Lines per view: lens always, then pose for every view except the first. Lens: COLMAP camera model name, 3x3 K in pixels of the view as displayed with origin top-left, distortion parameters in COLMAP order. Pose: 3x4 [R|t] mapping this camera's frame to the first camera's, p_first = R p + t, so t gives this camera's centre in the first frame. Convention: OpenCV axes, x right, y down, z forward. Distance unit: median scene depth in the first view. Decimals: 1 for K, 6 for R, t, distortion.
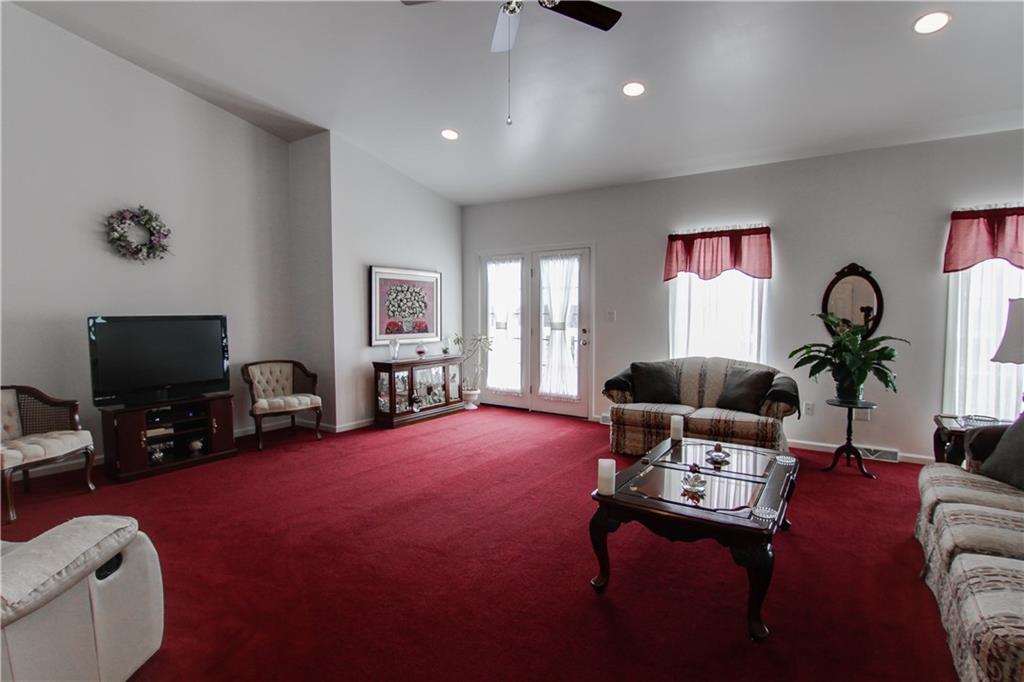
lens RADIAL K [[516.6, 0, 512.6], [0, 516.6, 340.4], [0, 0, 1]] dist [-0.007186, -0.007515]
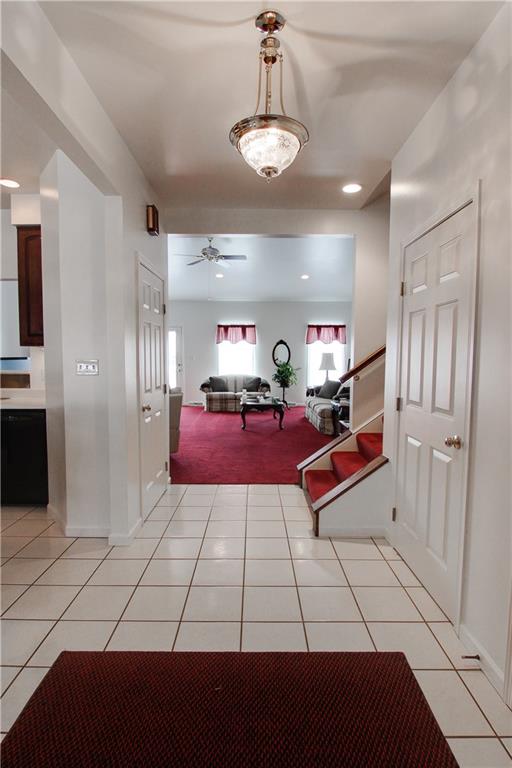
lens RADIAL K [[387.4, 0, 251.9], [0, 387.4, 384.0], [0, 0, 1]] dist [-0.007186, -0.007515]
pose [[0.834594, -0.036193, 0.549676, -0.611703], [0.027225, 0.999330, 0.024462, 0.036912], [-0.550193, -0.005451, 0.835020, -0.651663]]
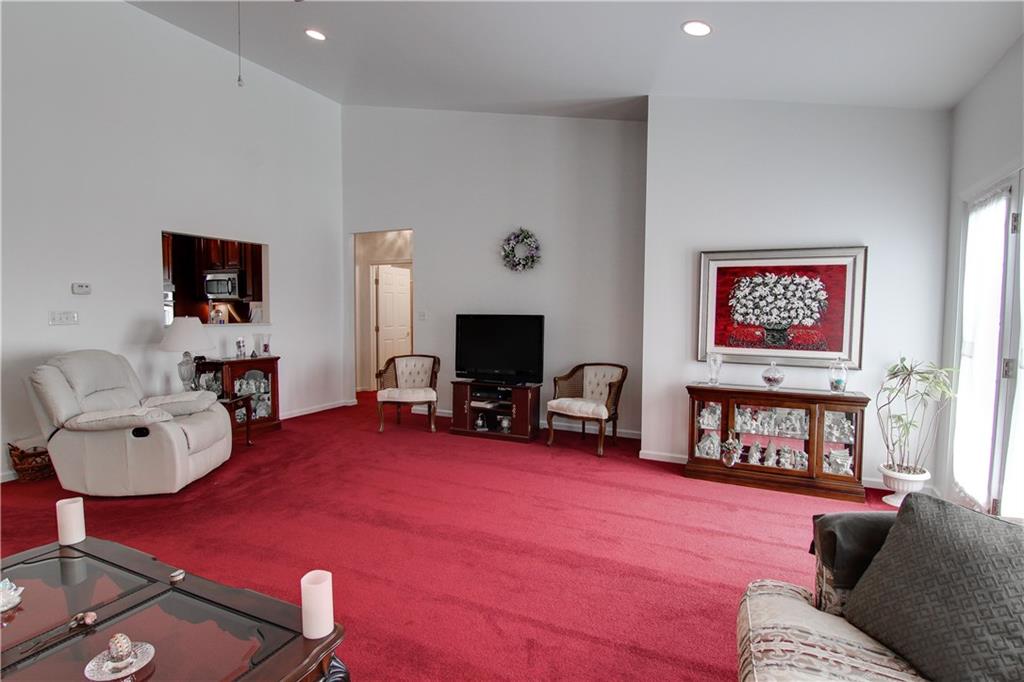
lens RADIAL K [[516.6, 0, 509.6], [0, 516.6, 341.4], [0, 0, 1]] dist [-0.007186, -0.007515]
pose [[0.134034, 0.066230, -0.988761, 0.478053], [-0.059449, 0.996505, 0.058690, -0.049346], [0.989192, 0.050915, 0.137503, 0.705596]]
